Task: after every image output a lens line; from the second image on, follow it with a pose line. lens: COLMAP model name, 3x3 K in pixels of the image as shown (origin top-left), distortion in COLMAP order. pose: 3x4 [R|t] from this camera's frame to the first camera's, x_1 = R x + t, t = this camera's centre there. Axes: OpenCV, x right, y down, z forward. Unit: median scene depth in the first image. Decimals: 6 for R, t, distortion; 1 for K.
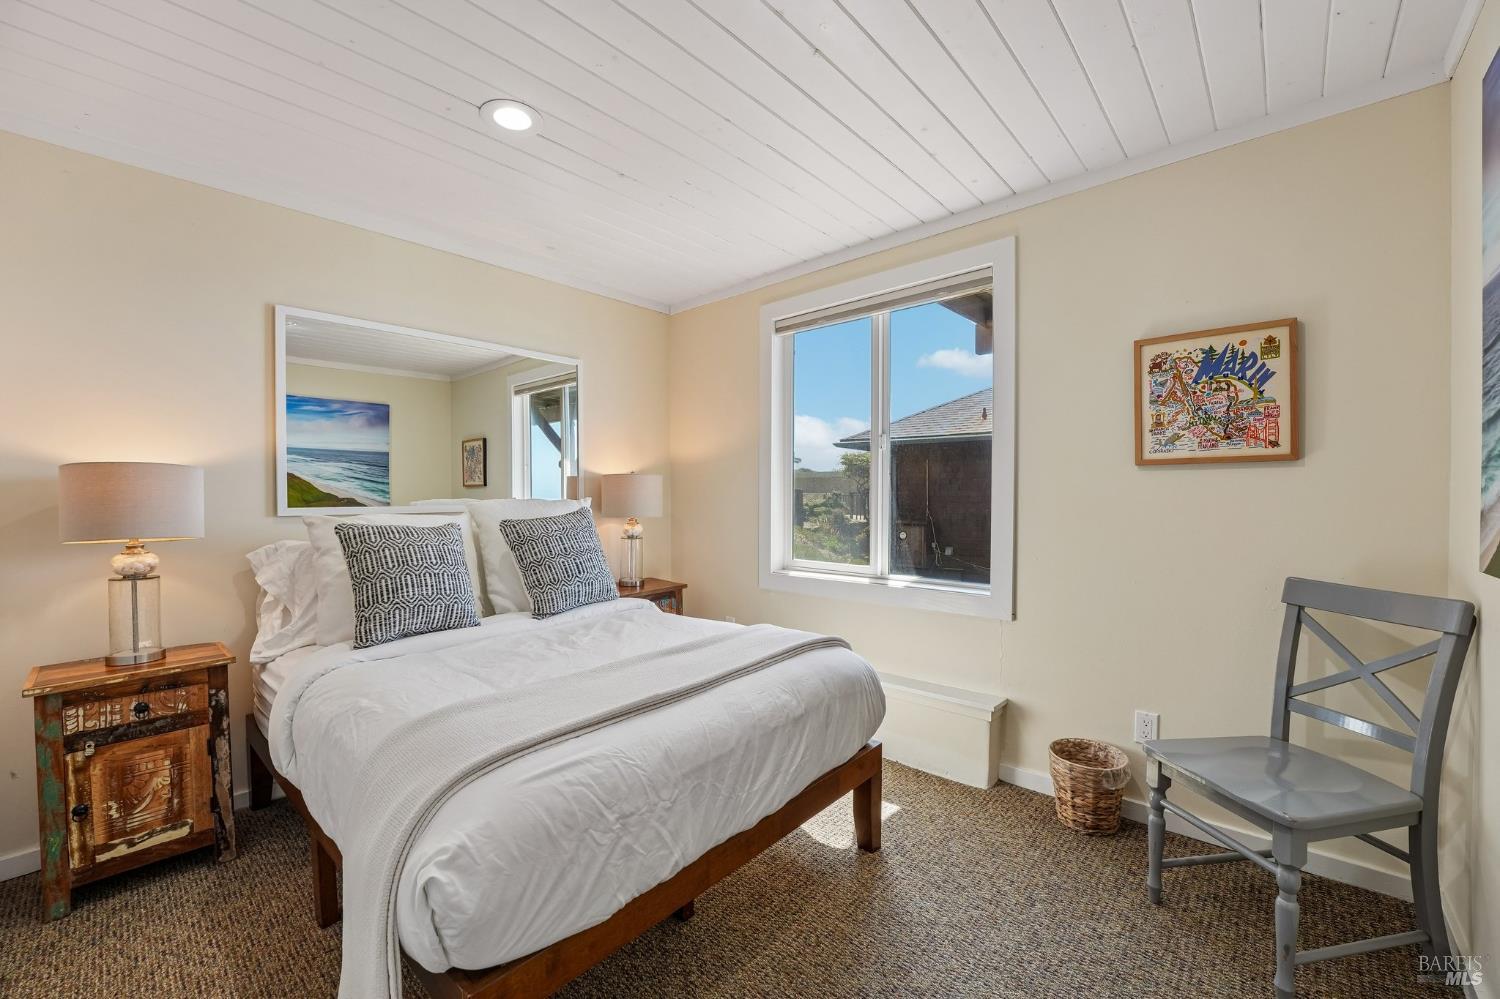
lens RADIAL K [[616.8, 0, 746.0], [0, 616.8, 498.2], [0, 0, 1]] dist [-0.022877, 0.003727]
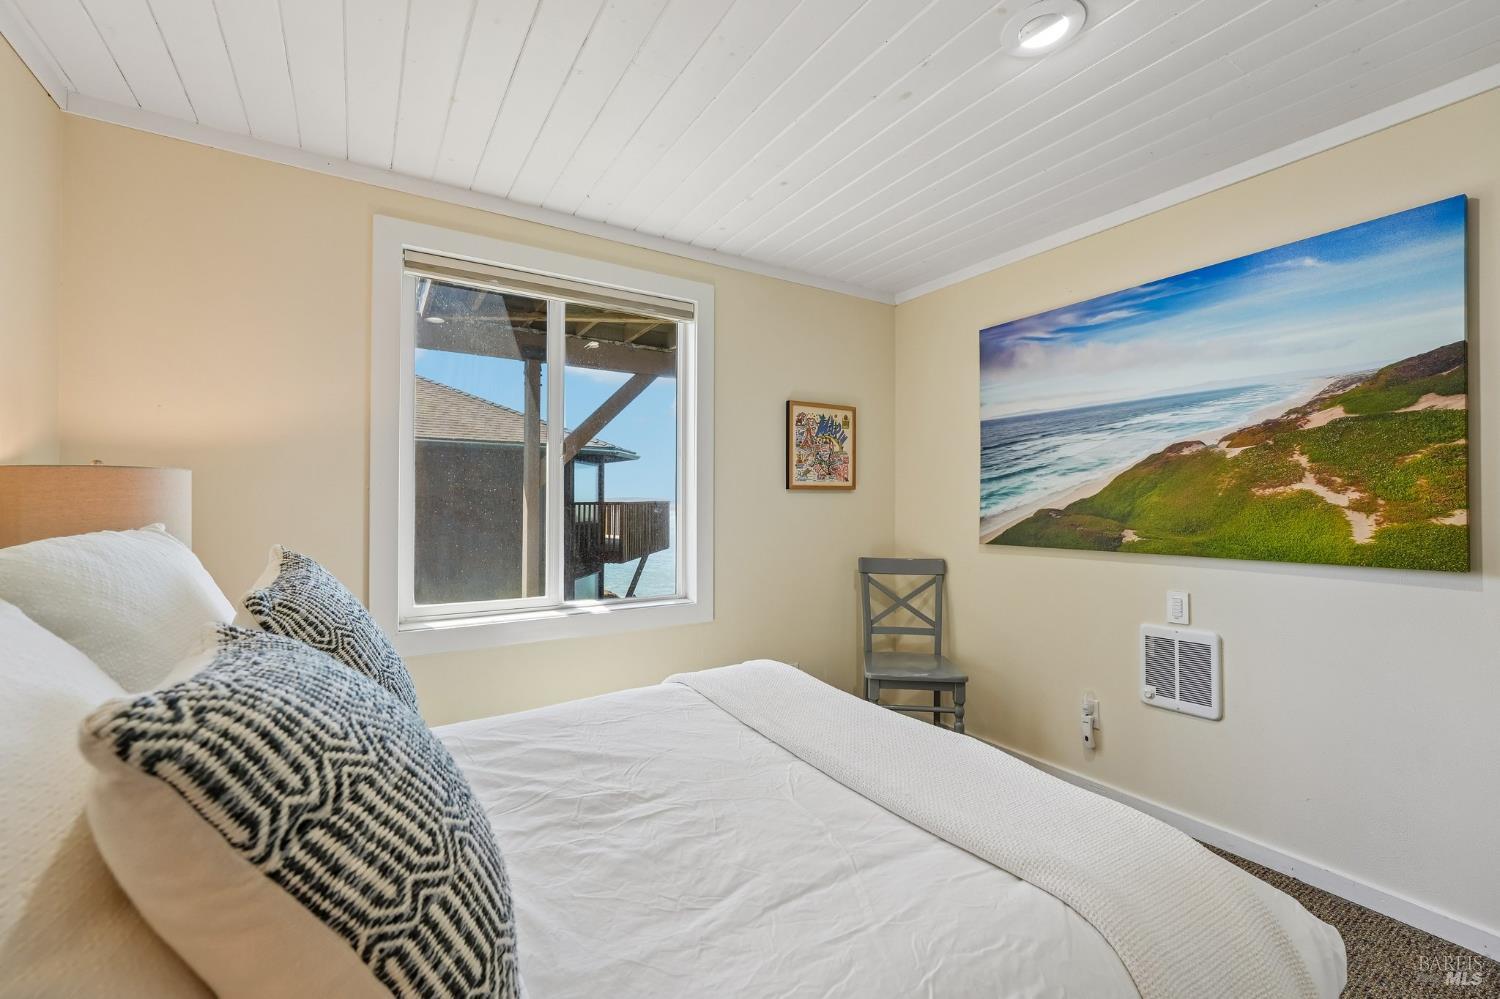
lens RADIAL K [[616.8, 0, 744.5], [0, 616.8, 503.5], [0, 0, 1]] dist [-0.022877, 0.003727]
pose [[0.244736, 0.004827, 0.969578, -0.815485], [0.010169, 0.999920, -0.007545, -0.012097], [-0.969537, 0.011706, 0.244667, 0.813251]]
